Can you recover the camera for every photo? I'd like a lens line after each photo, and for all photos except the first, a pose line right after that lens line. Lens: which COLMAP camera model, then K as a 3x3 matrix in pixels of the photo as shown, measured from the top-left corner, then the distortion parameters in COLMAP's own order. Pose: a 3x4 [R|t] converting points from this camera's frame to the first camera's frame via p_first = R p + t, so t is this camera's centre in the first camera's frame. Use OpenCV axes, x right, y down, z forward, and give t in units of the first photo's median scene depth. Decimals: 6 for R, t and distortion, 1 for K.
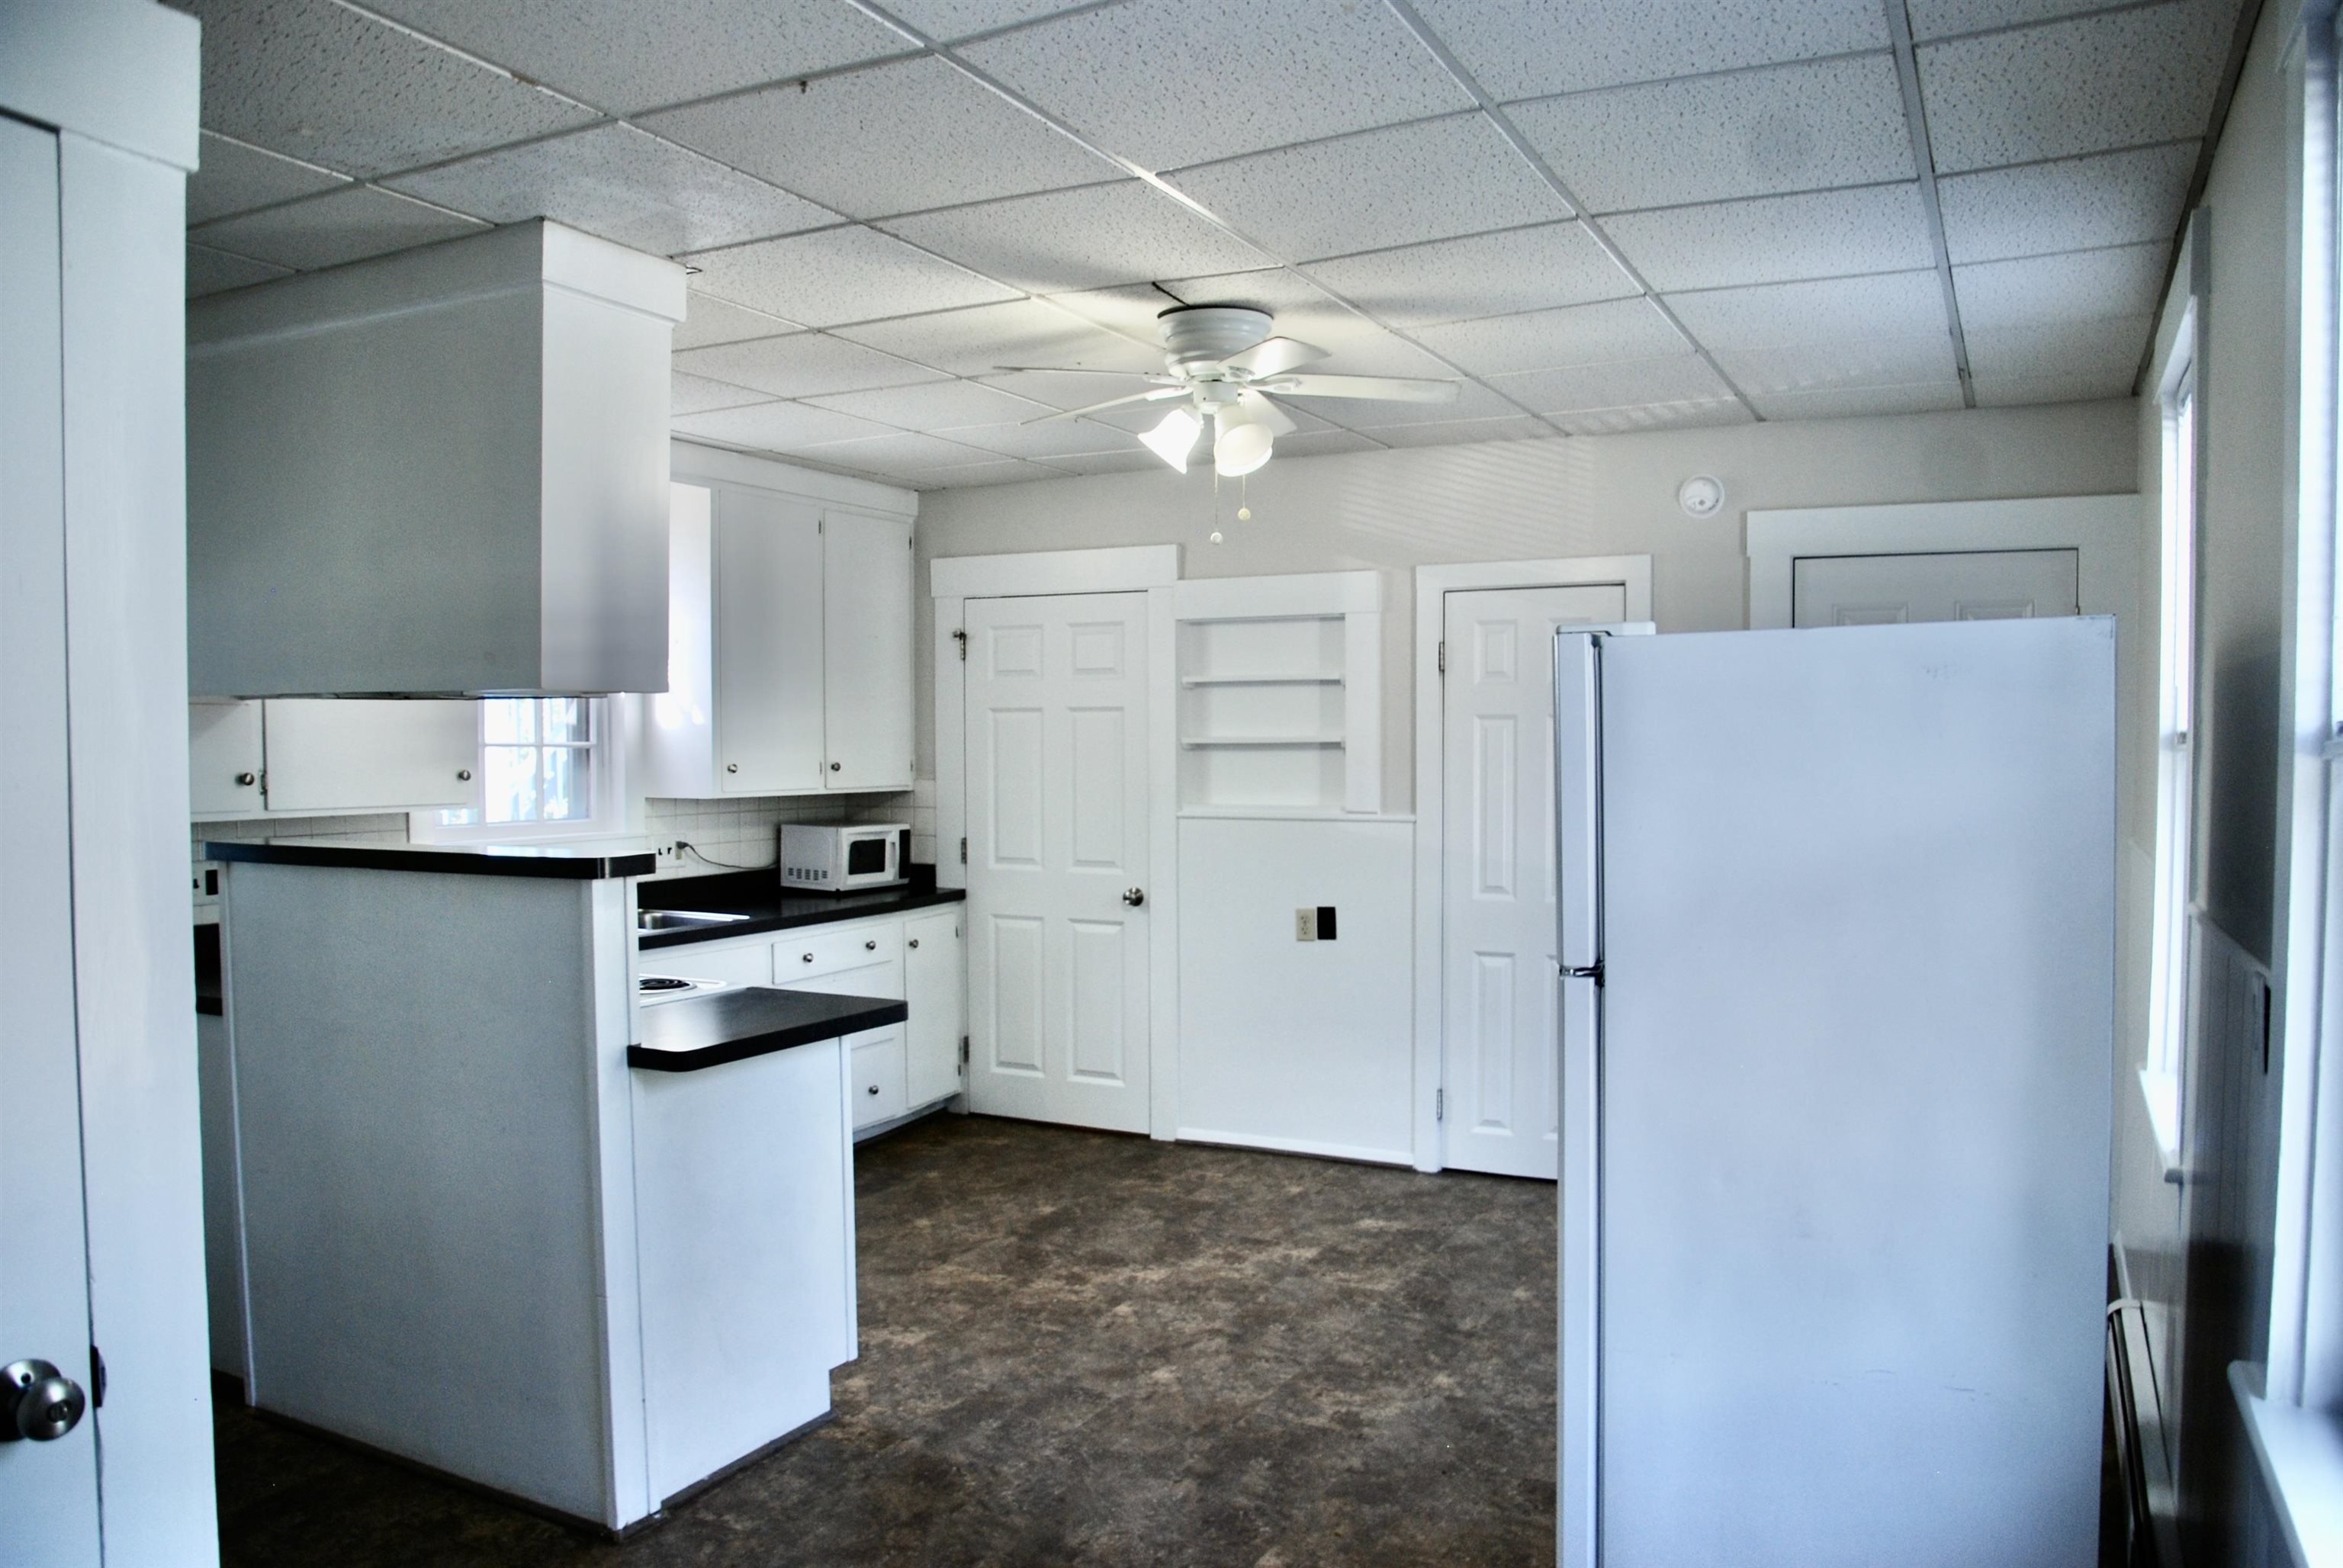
lens RADIAL K [[1719.3, 0, 1219.3], [0, 1719.3, 827.7], [0, 0, 1]] dist [-0.116051, 0.055209]
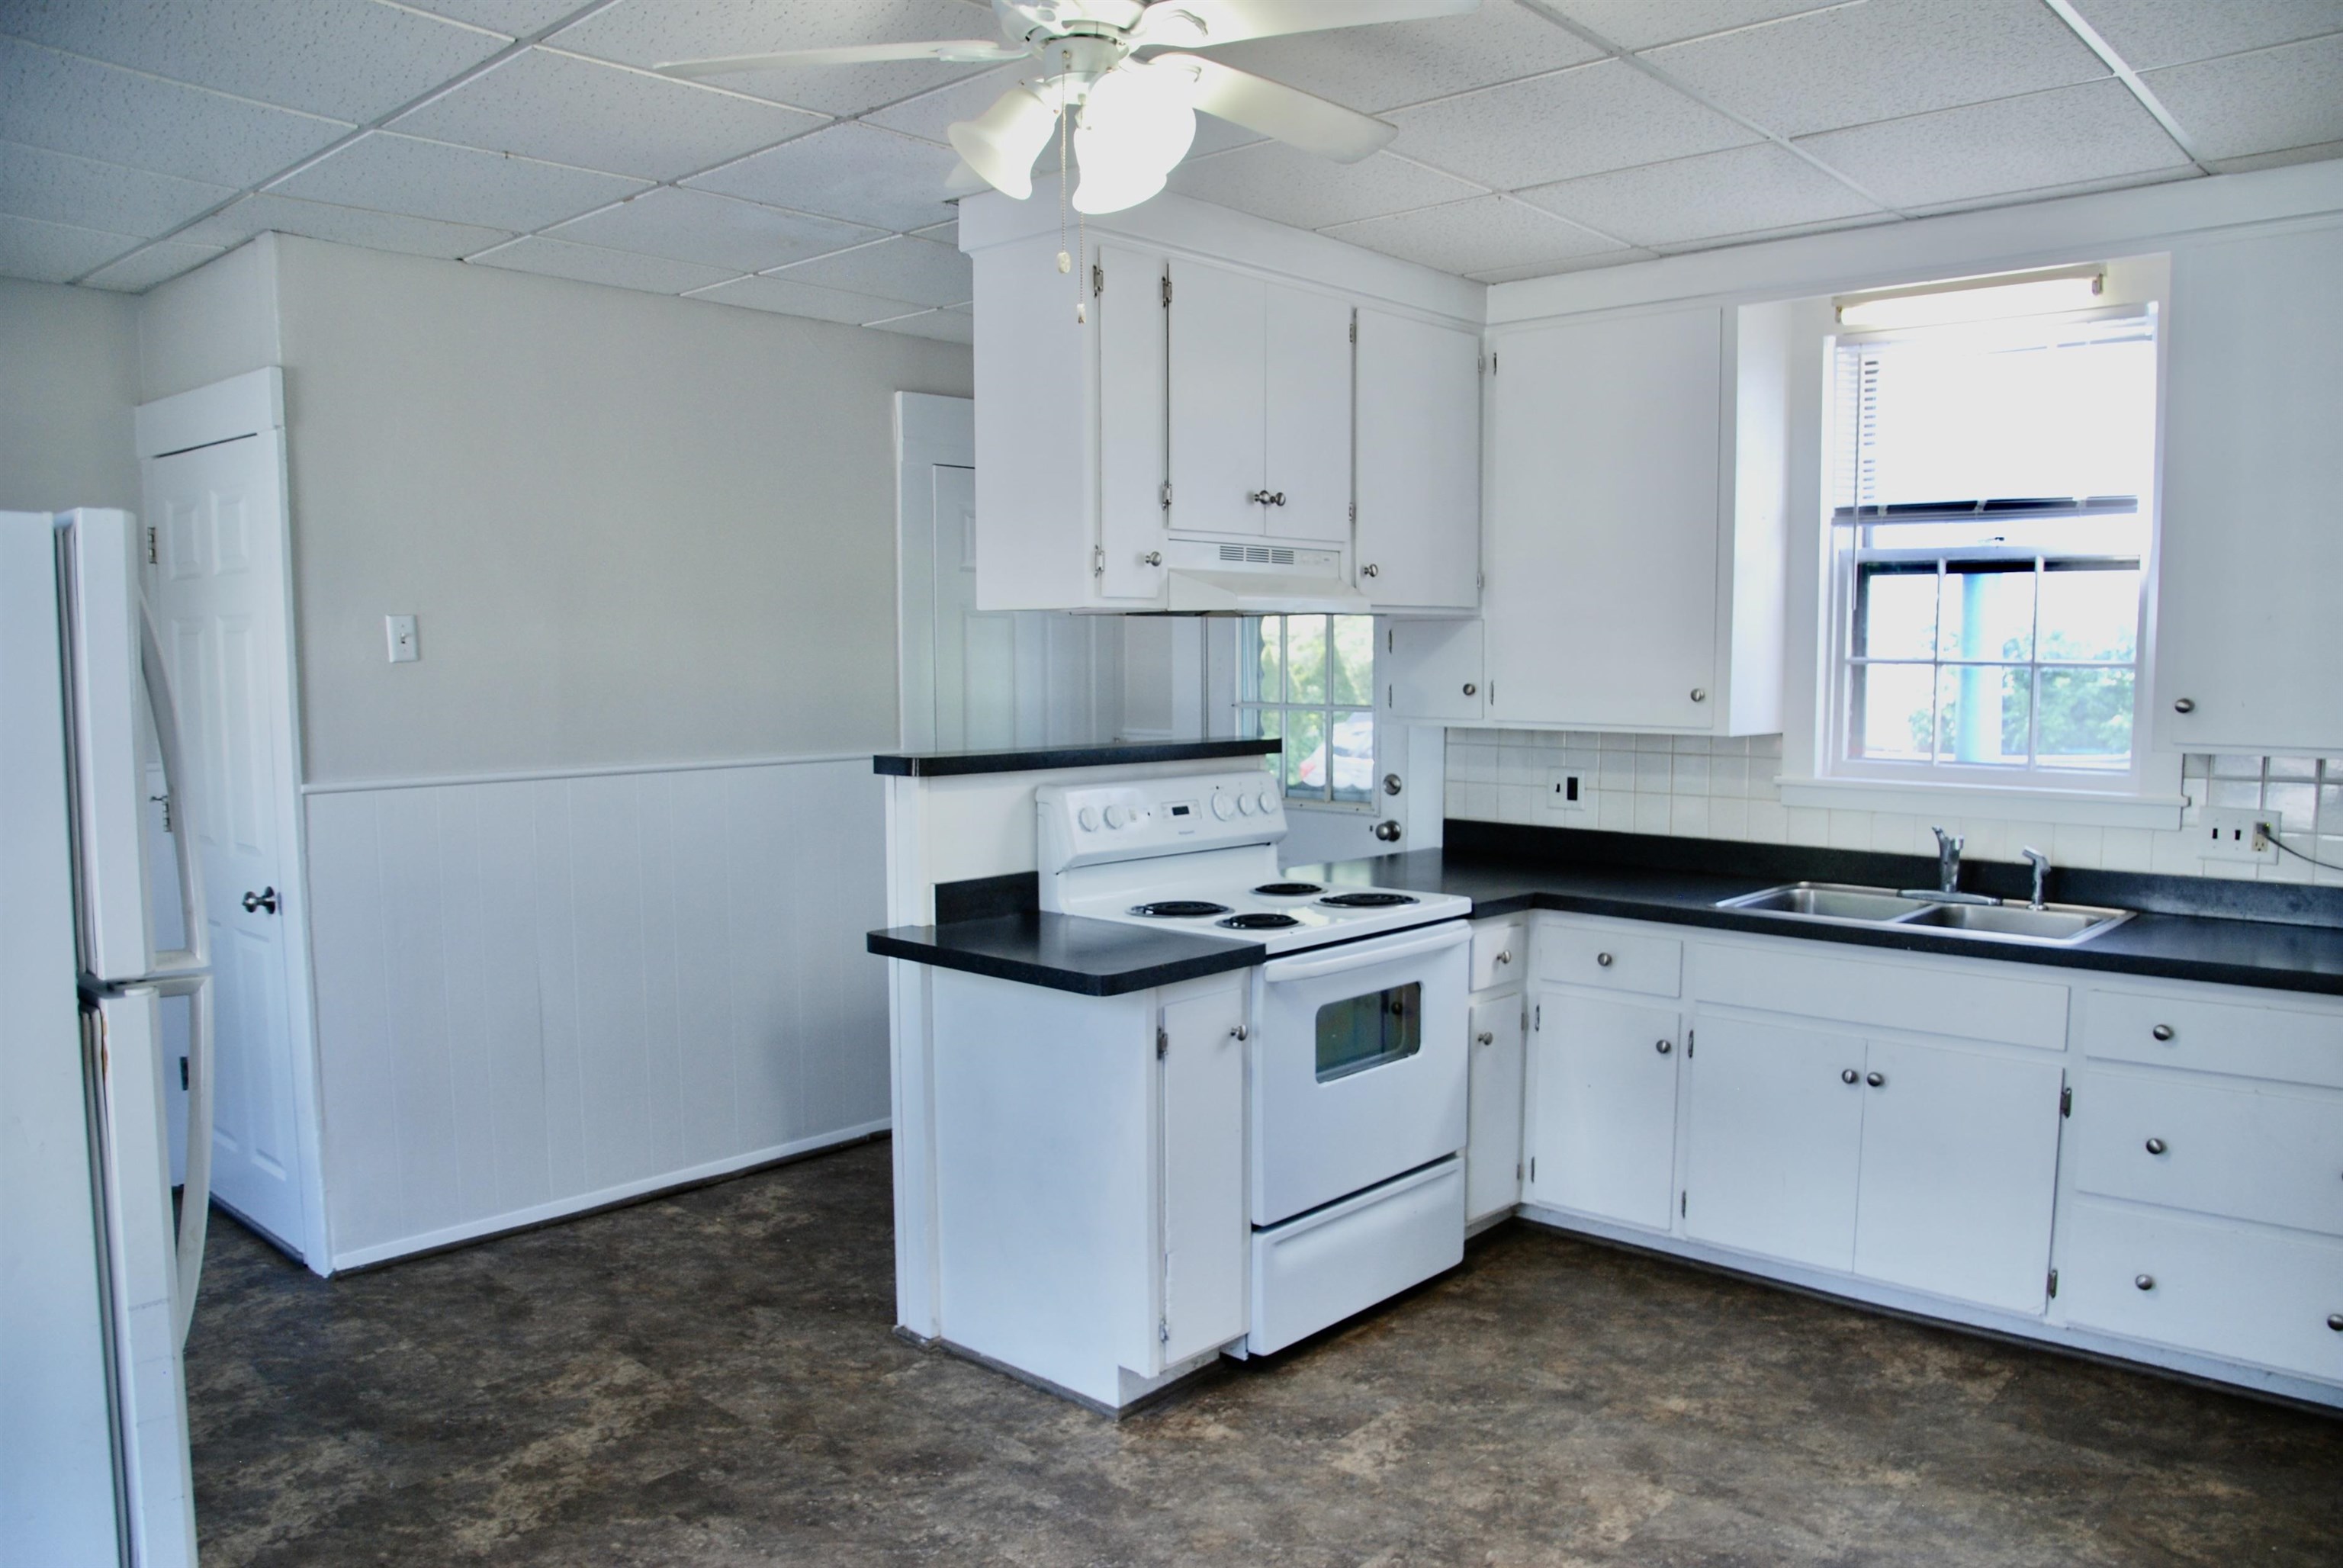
lens RADIAL K [[1719.3, 0, 1196.6], [0, 1719.3, 858.8], [0, 0, 1]] dist [-0.116051, 0.055209]
pose [[-0.275866, 0.116071, -0.954162, 0.603728], [-0.044742, 0.990056, 0.133373, -0.068609], [0.960154, 0.079484, -0.267929, 1.297399]]
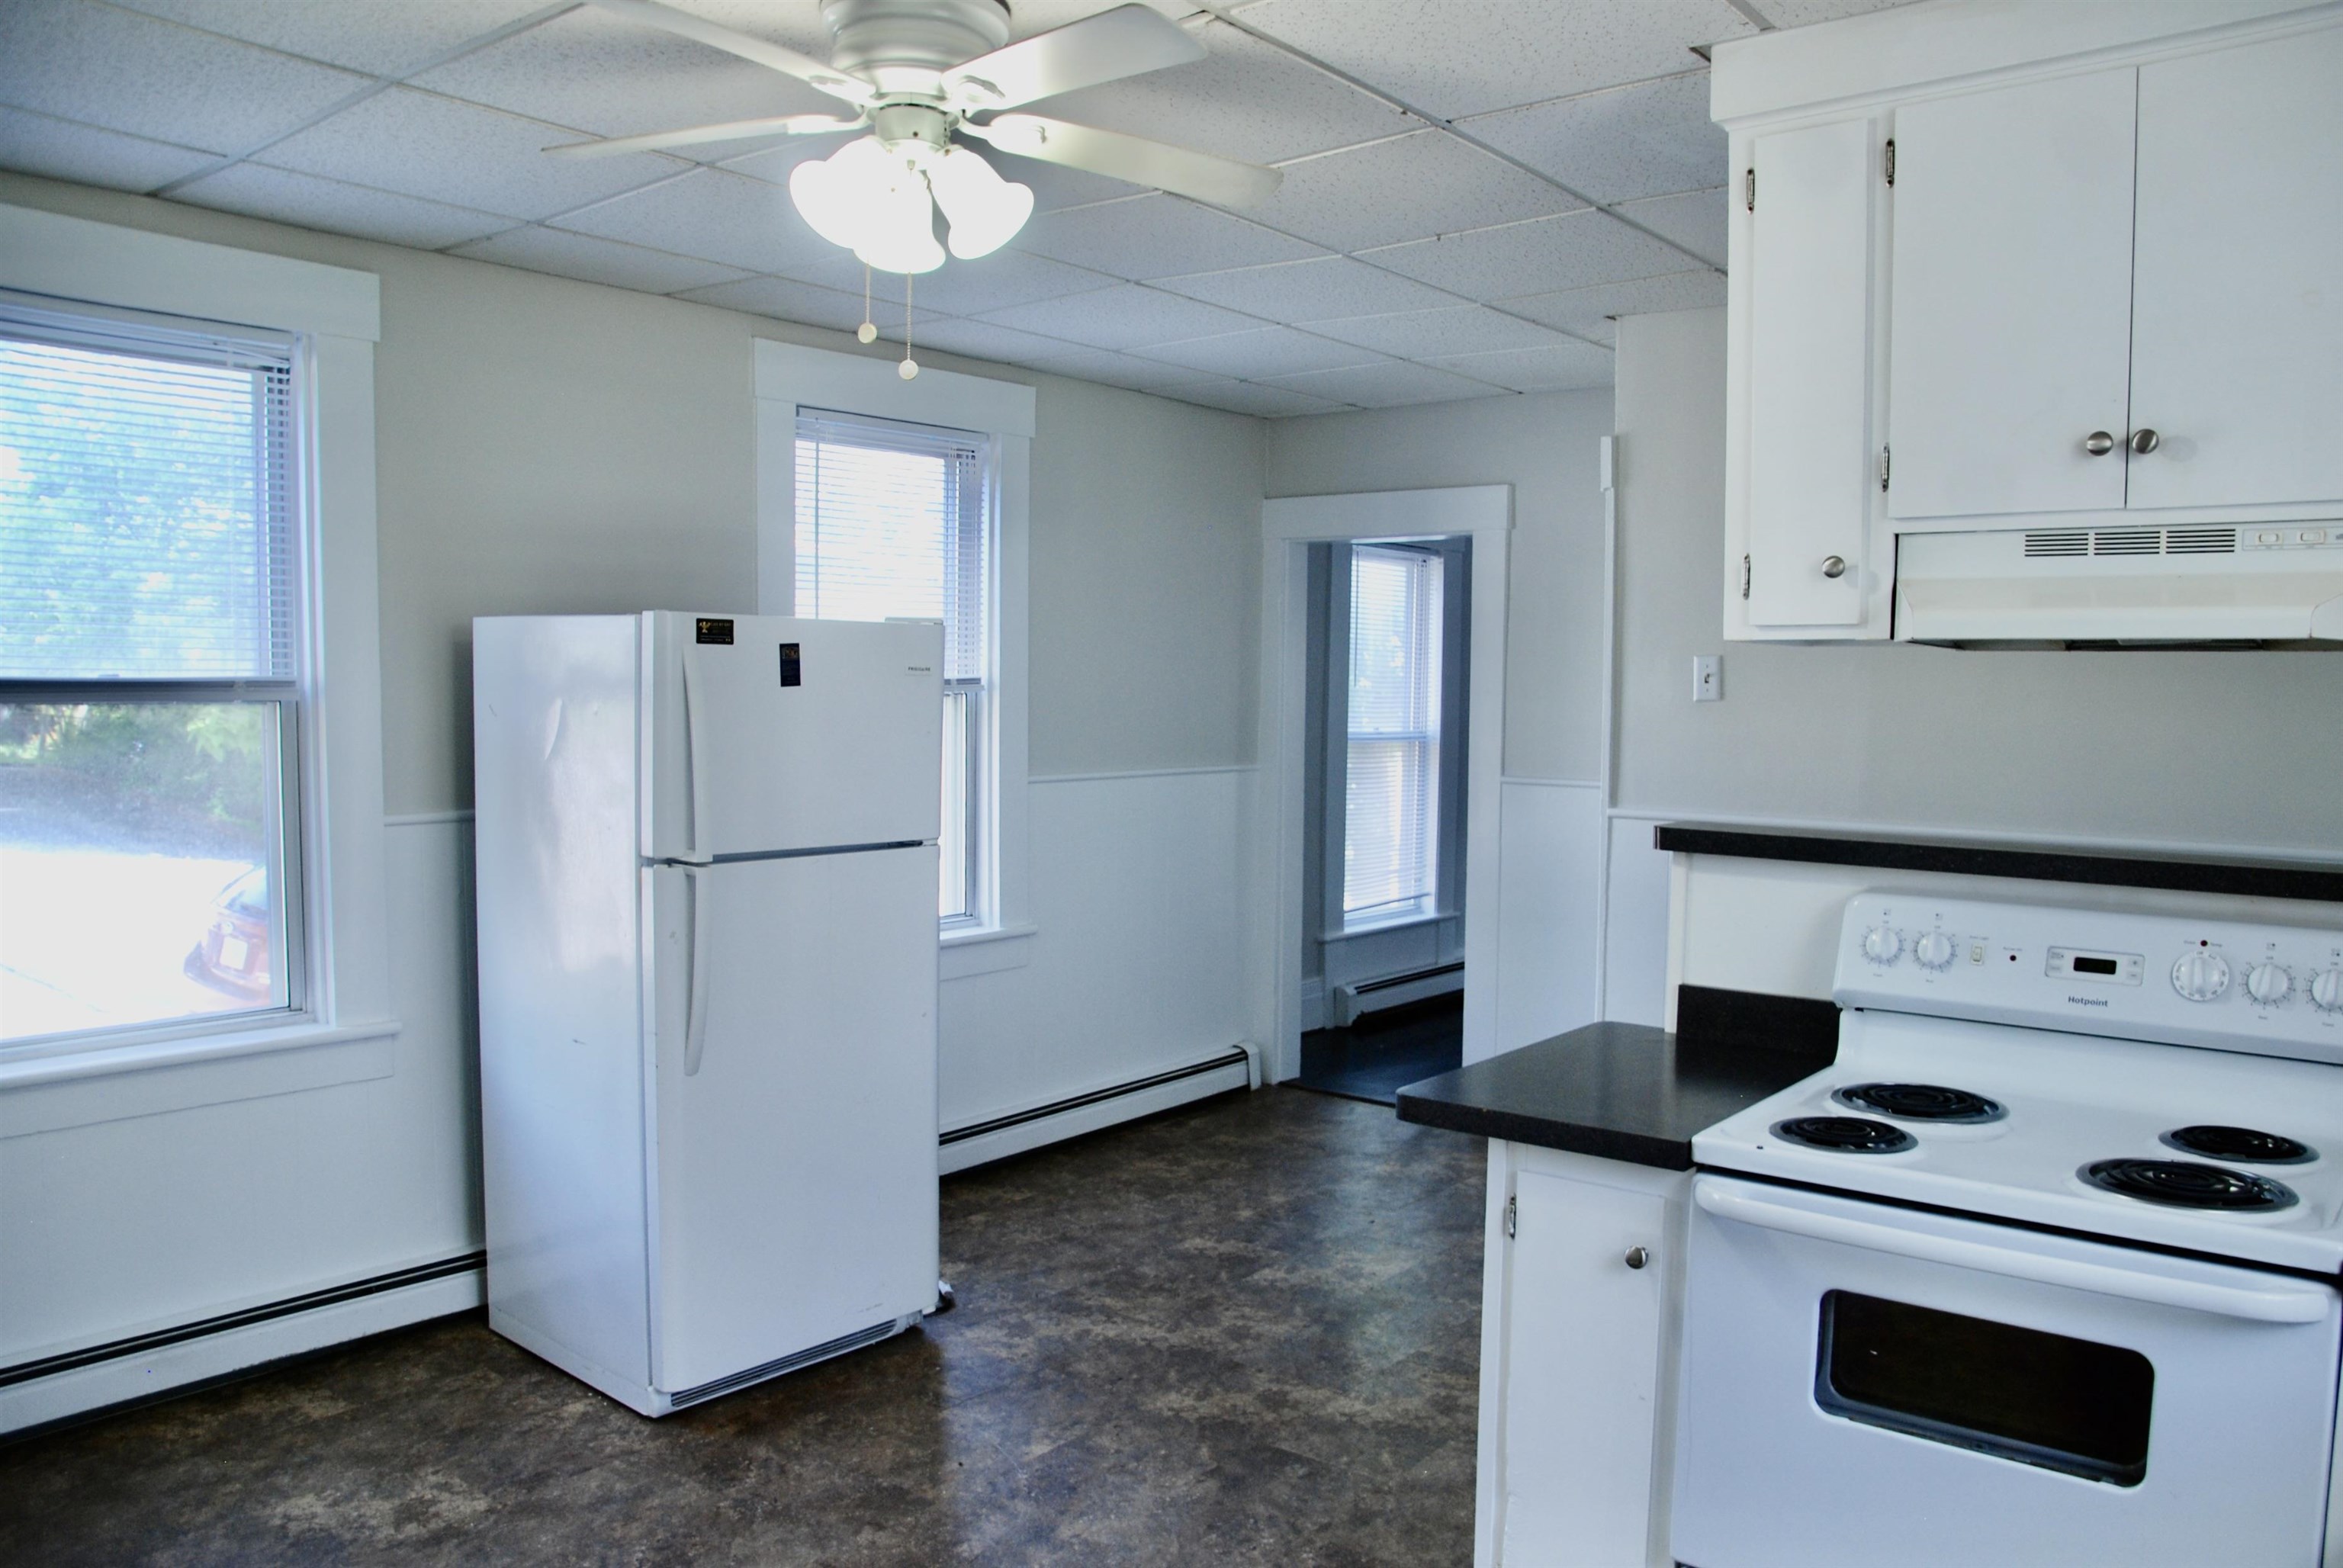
lens RADIAL K [[1719.3, 0, 1198.5], [0, 1719.3, 838.3], [0, 0, 1]] dist [-0.116051, 0.055209]
pose [[-0.975276, -0.028047, 0.219203, -0.257777], [0.002170, 0.990650, 0.136411, -0.092716], [-0.220979, 0.133514, -0.966096, 1.704470]]
